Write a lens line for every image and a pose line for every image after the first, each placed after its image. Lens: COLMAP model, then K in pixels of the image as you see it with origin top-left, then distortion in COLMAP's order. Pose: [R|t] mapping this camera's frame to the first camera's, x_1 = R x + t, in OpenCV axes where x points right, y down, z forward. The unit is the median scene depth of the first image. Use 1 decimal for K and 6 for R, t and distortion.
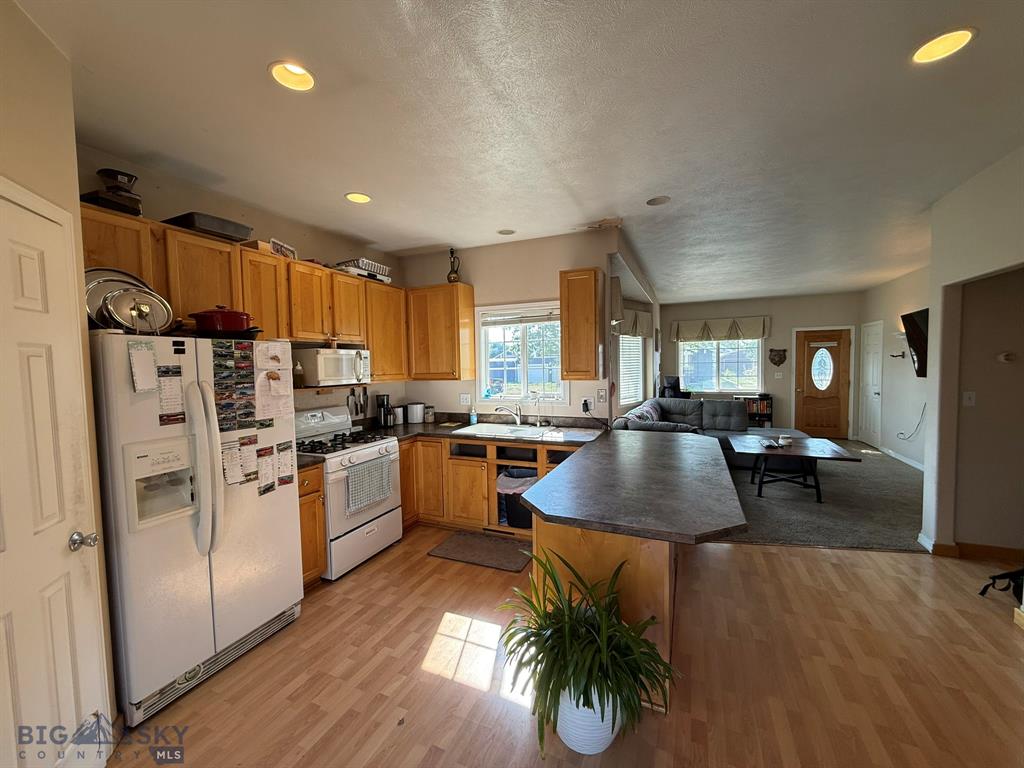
lens RADIAL K [[408.3, 0, 509.6], [0, 408.3, 383.2], [0, 0, 1]] dist [0.000444, 0.000483]
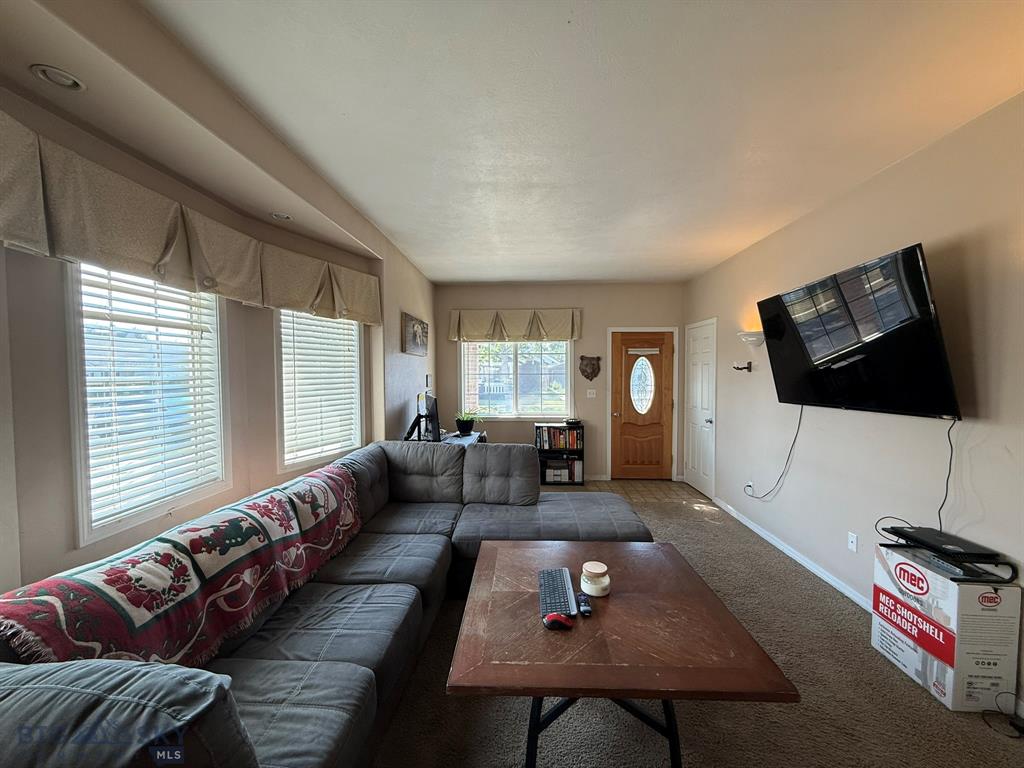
lens RADIAL K [[408.3, 0, 509.6], [0, 408.3, 383.2], [0, 0, 1]] dist [0.000444, 0.000483]
pose [[0.932057, 0.006625, 0.362251, 0.277700], [0.001896, 0.999730, -0.023163, -0.021297], [-0.362306, 0.022276, 0.931793, 0.403001]]
